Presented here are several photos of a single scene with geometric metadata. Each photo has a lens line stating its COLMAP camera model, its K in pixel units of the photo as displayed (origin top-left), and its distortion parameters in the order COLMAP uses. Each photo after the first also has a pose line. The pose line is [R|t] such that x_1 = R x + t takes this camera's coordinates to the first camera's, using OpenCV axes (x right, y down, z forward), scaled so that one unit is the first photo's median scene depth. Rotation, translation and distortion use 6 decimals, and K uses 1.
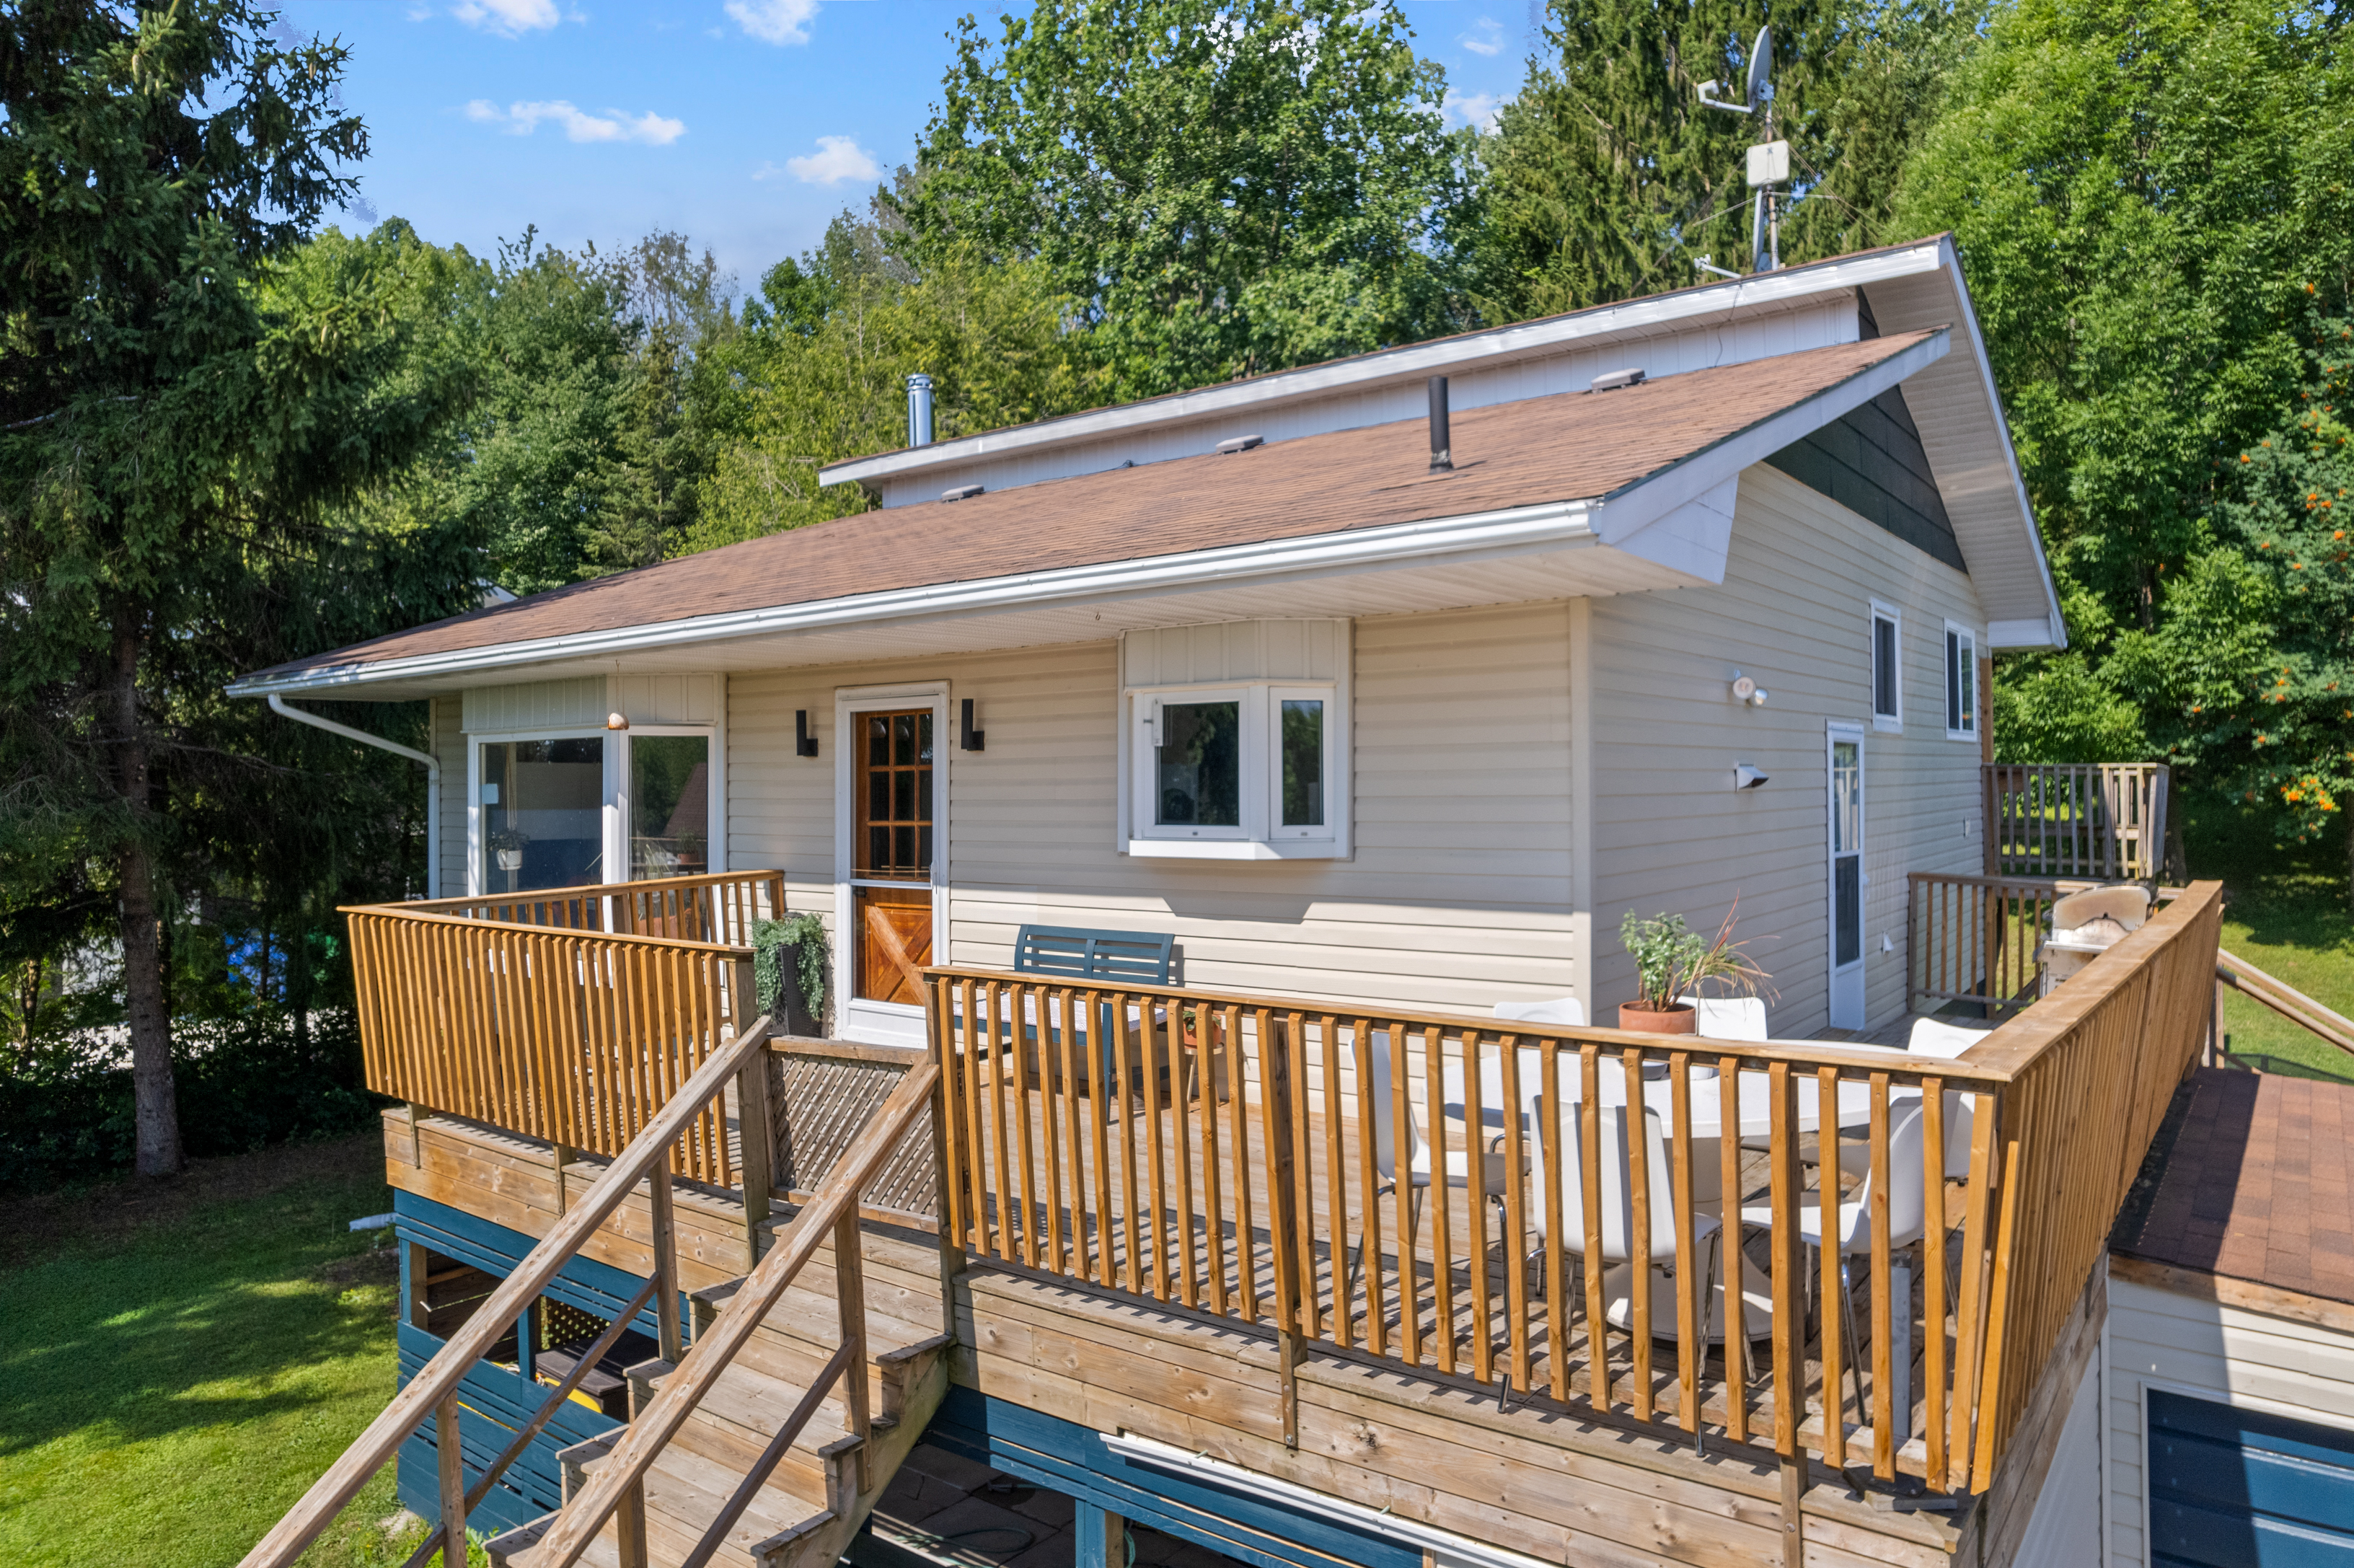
lens RADIAL K [[1492.5, 0, 1174.4], [0, 1492.5, 785.7], [0, 0, 1]] dist [-0.069113, 0.065110]
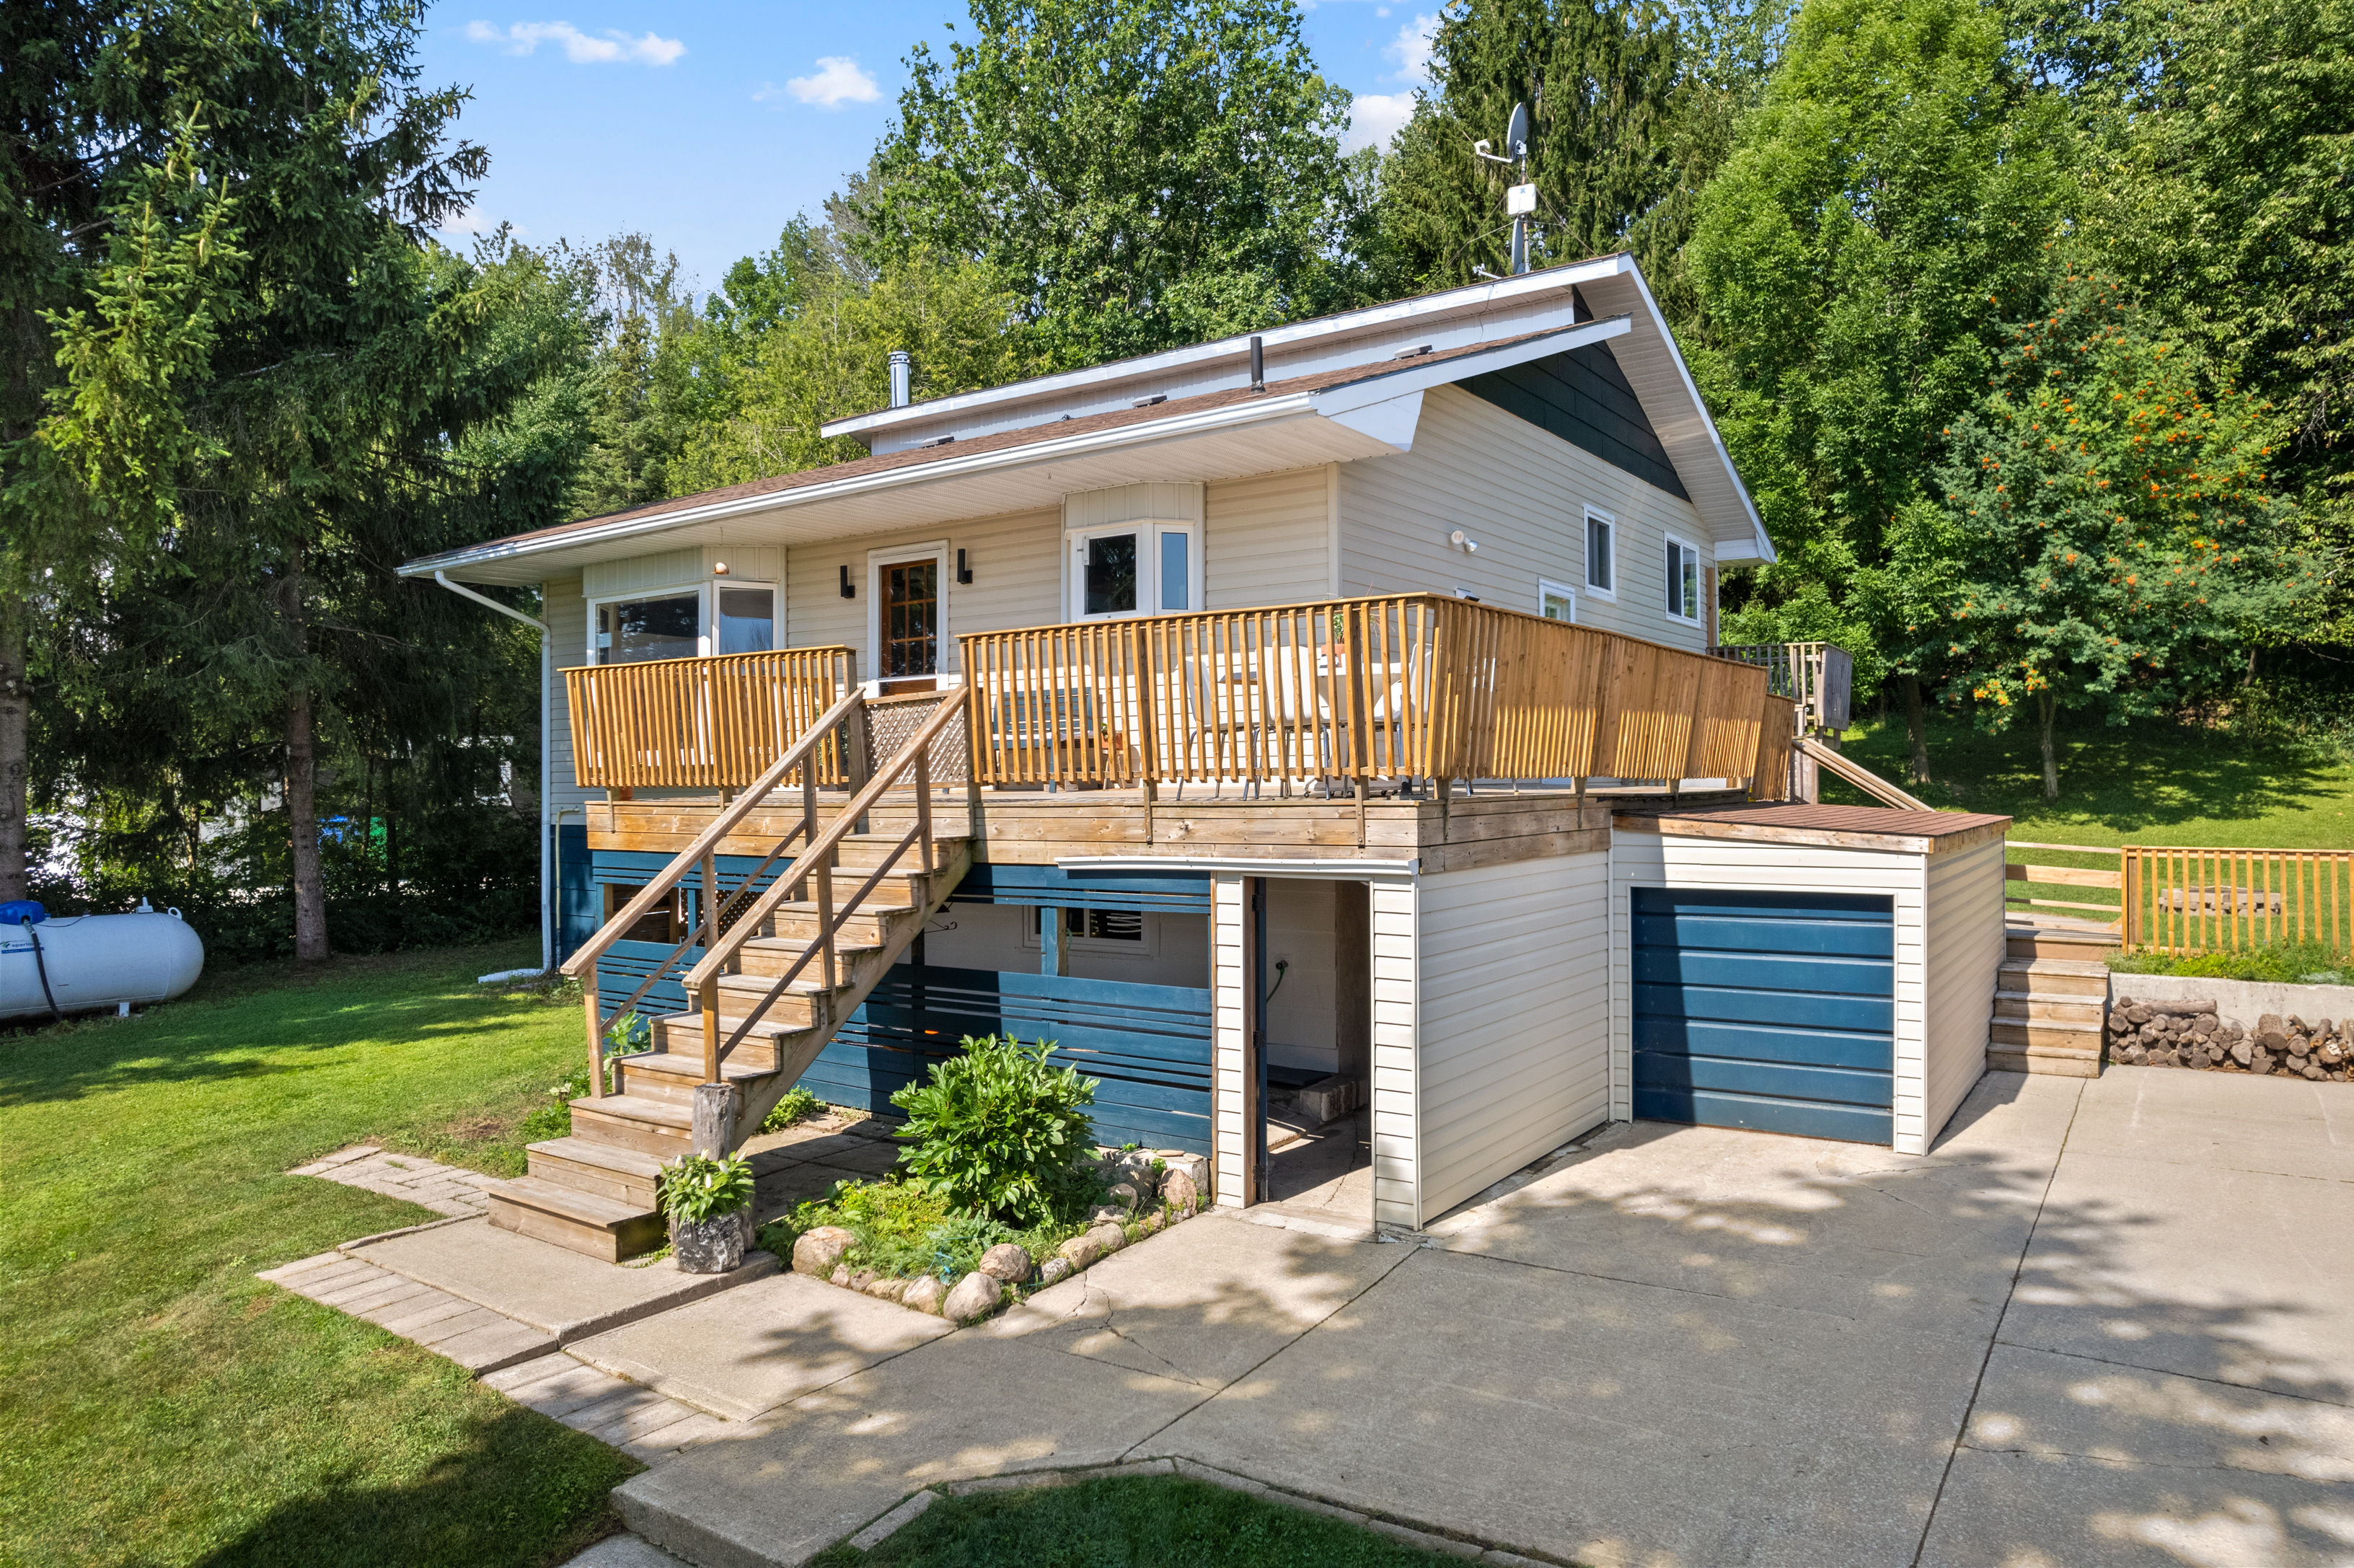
lens RADIAL K [[1492.5, 0, 1174.4], [0, 1492.5, 785.7], [0, 0, 1]] dist [-0.069113, 0.065110]
pose [[0.999053, -0.000797, 0.043510, 0.004161], [0.000896, 0.999997, -0.002255, 0.063744], [-0.043508, 0.002291, 0.999050, -0.179569]]
